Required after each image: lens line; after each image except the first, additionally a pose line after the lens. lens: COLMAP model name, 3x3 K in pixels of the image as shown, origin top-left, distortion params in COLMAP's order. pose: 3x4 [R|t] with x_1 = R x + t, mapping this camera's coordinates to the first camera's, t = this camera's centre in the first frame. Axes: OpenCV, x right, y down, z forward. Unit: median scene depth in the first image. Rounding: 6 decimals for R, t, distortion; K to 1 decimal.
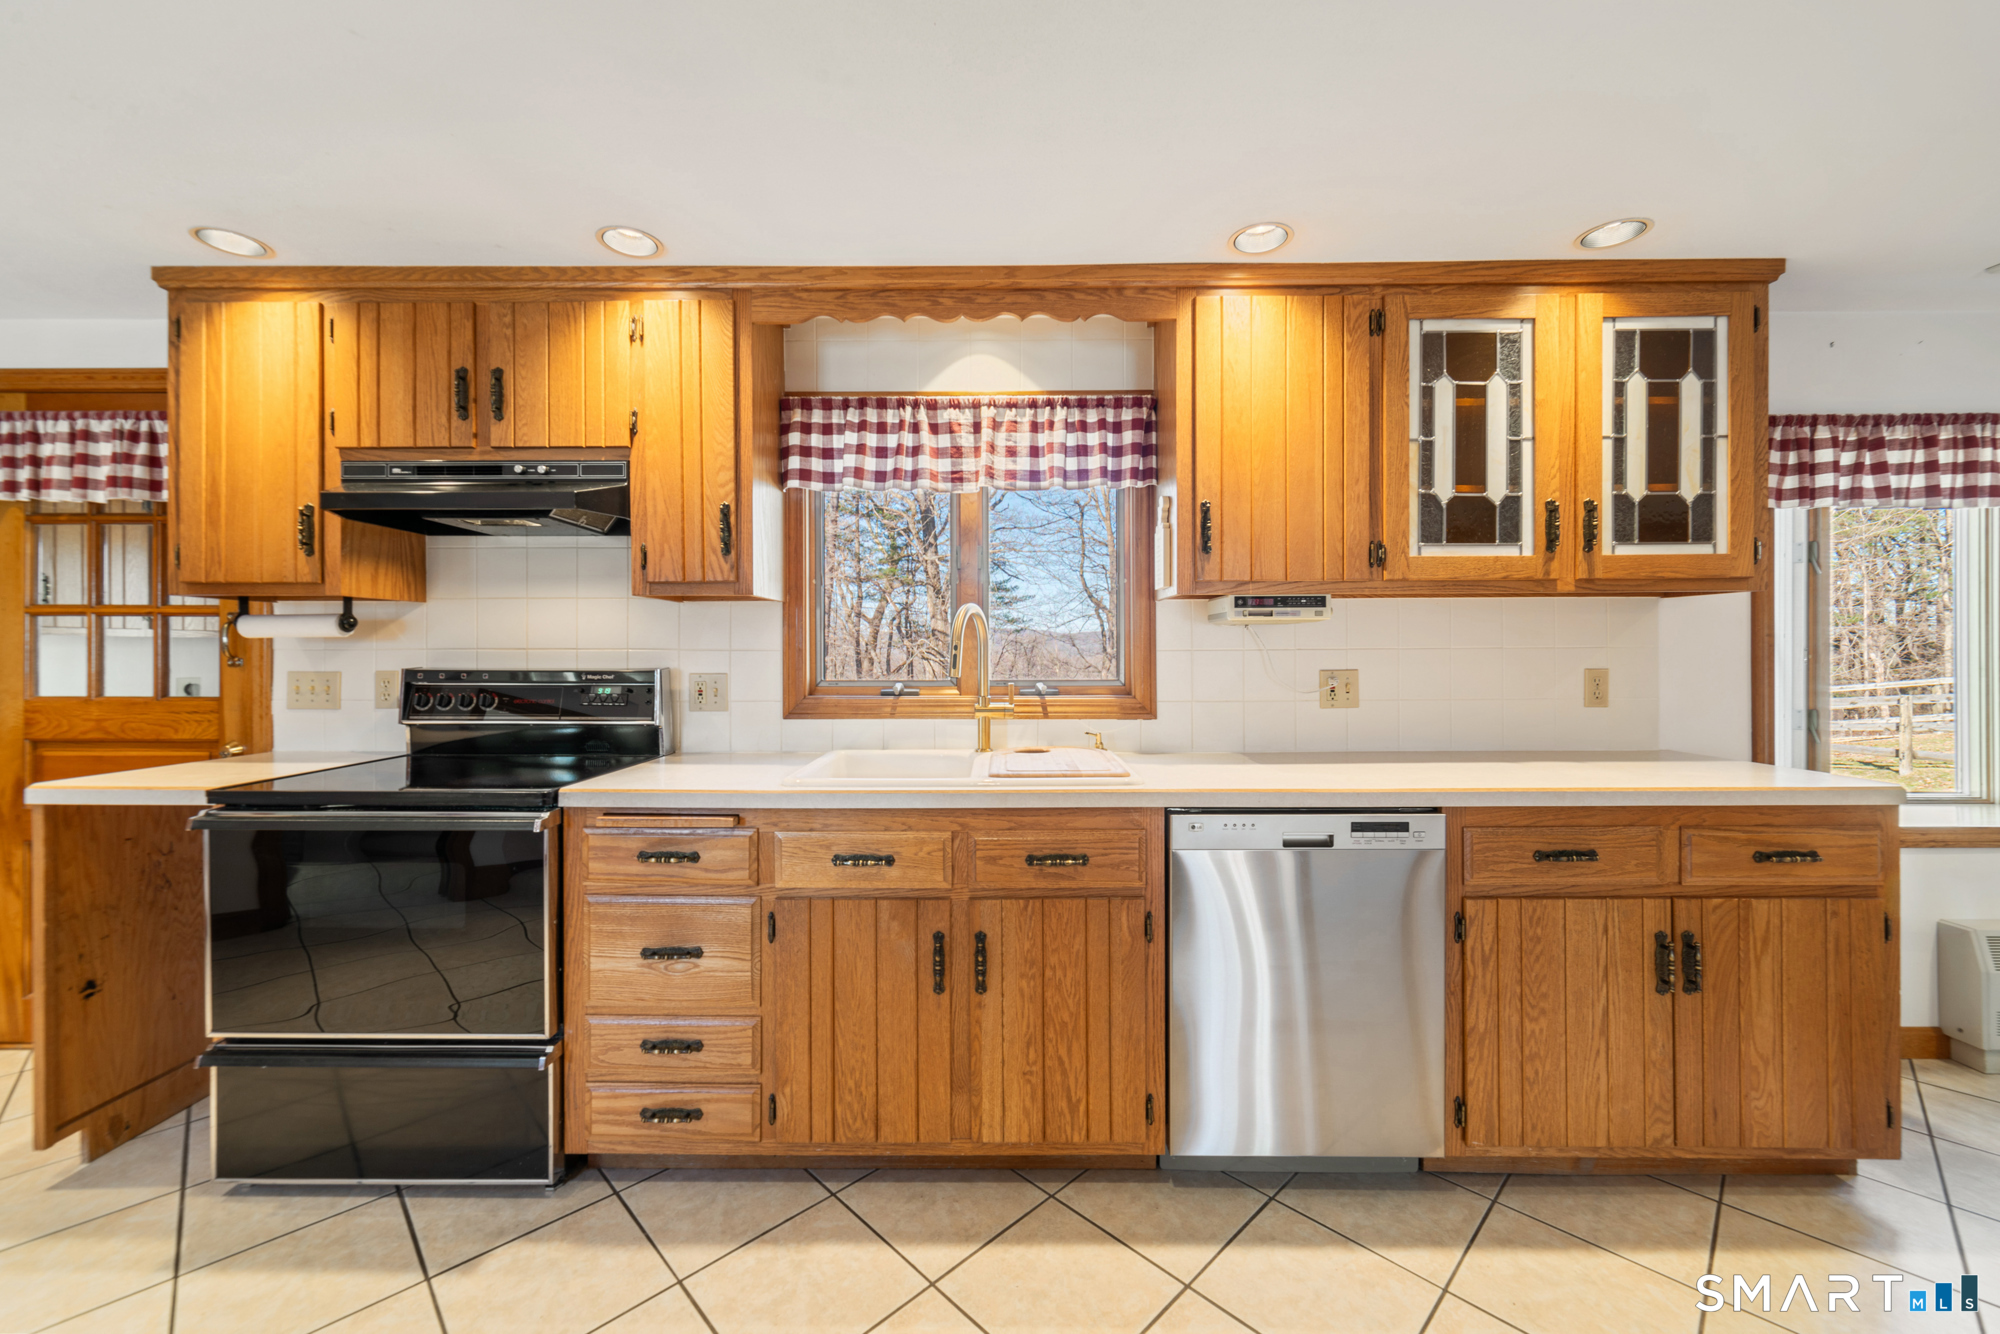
lens RADIAL K [[791.5, 0, 994.8], [0, 791.5, 646.4], [0, 0, 1]] dist [0.003770, 0.000048]
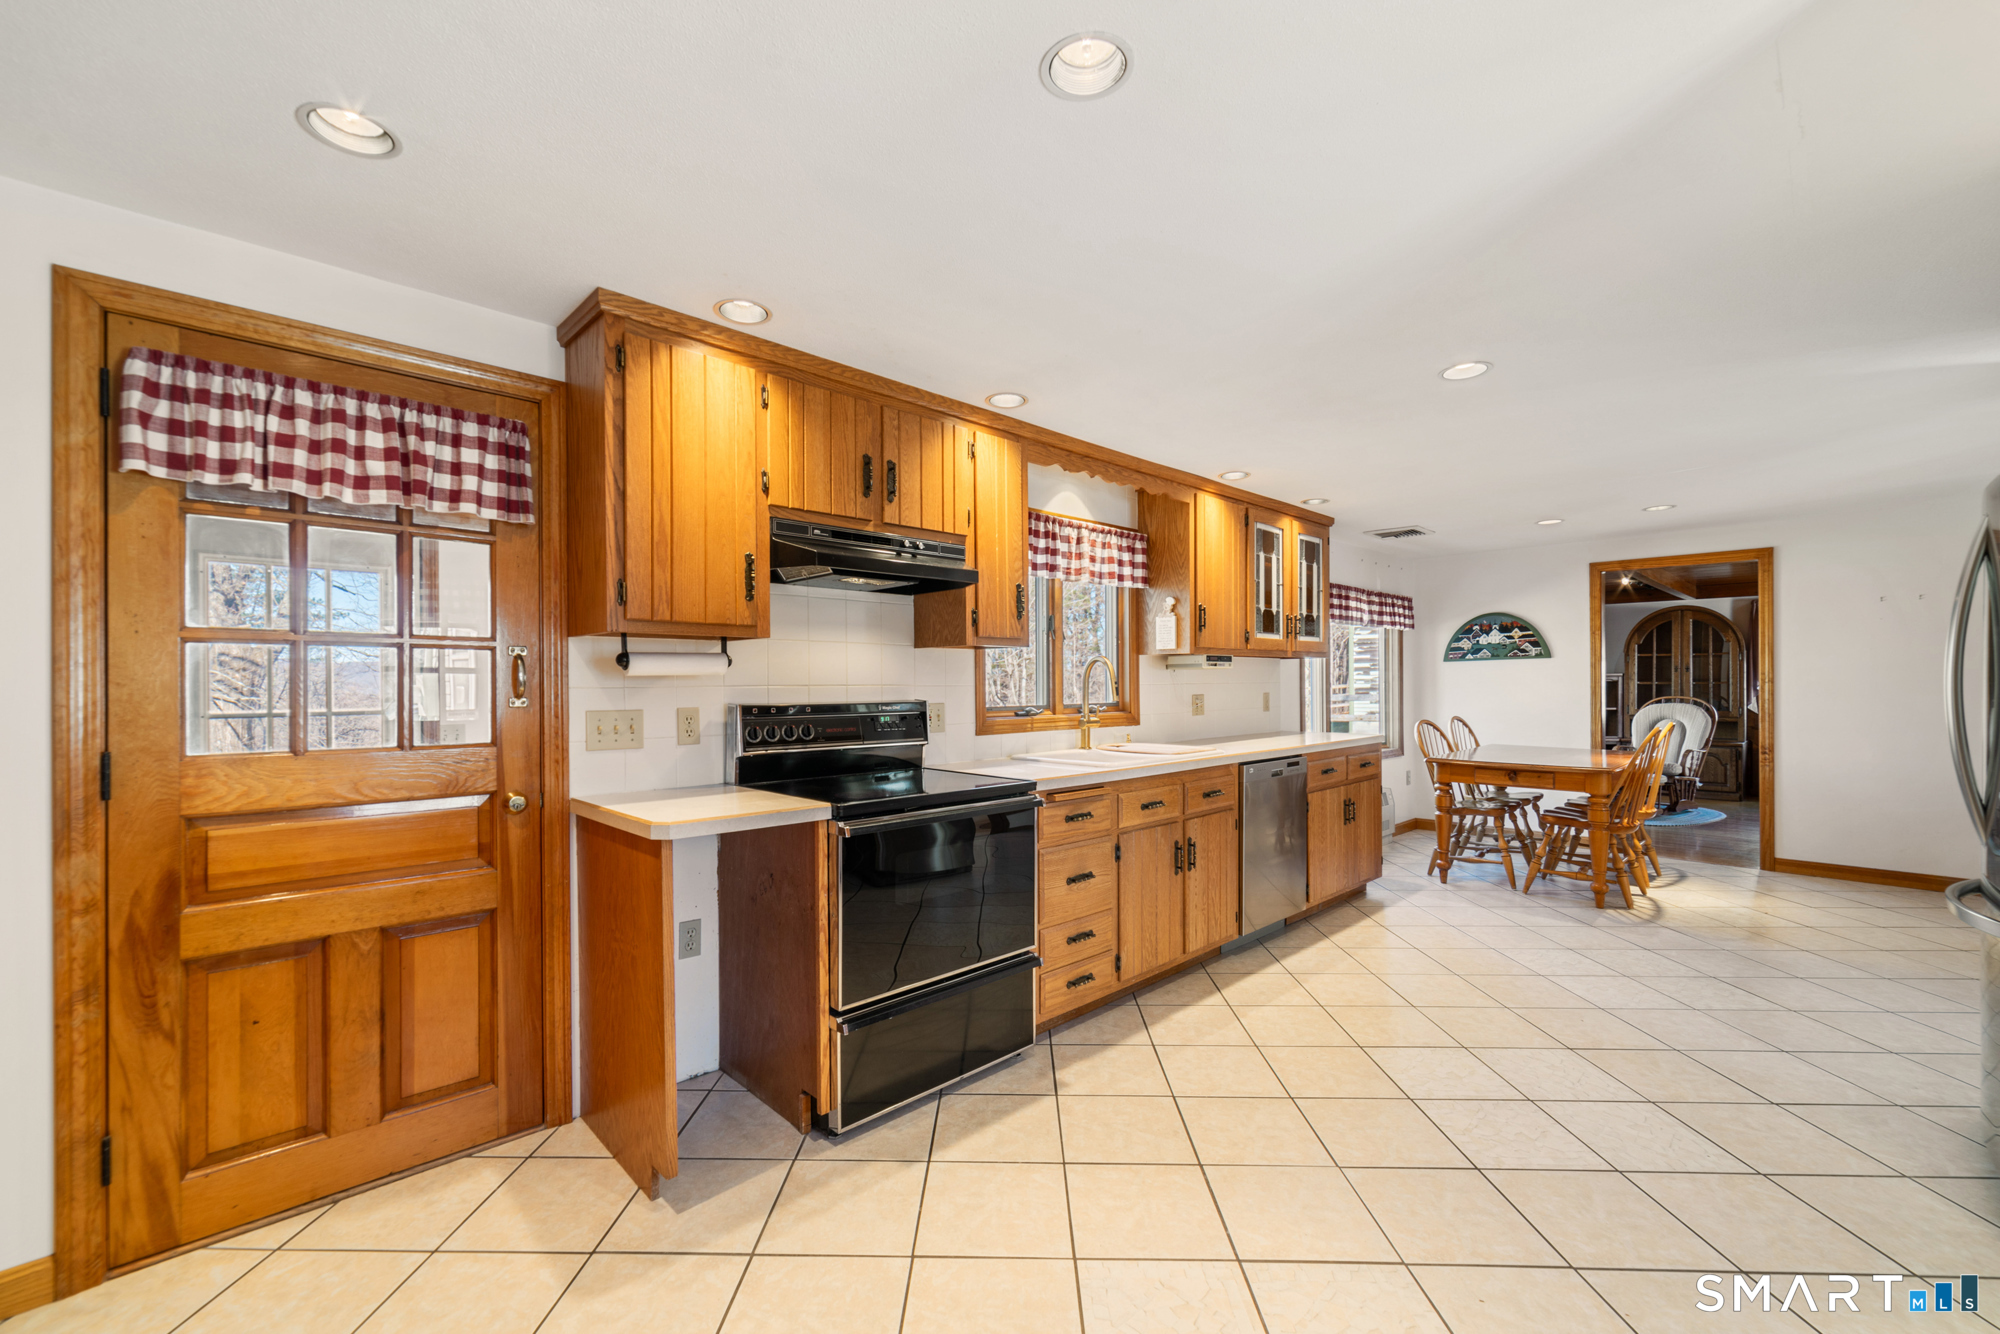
lens RADIAL K [[791.5, 0, 1005.9], [0, 791.5, 683.1], [0, 0, 1]] dist [0.003770, 0.000048]
pose [[0.722196, -0.003696, 0.691678, -1.343906], [0.001338, 0.999991, 0.003946, -0.005092], [-0.691687, -0.001924, 0.722195, -0.025683]]
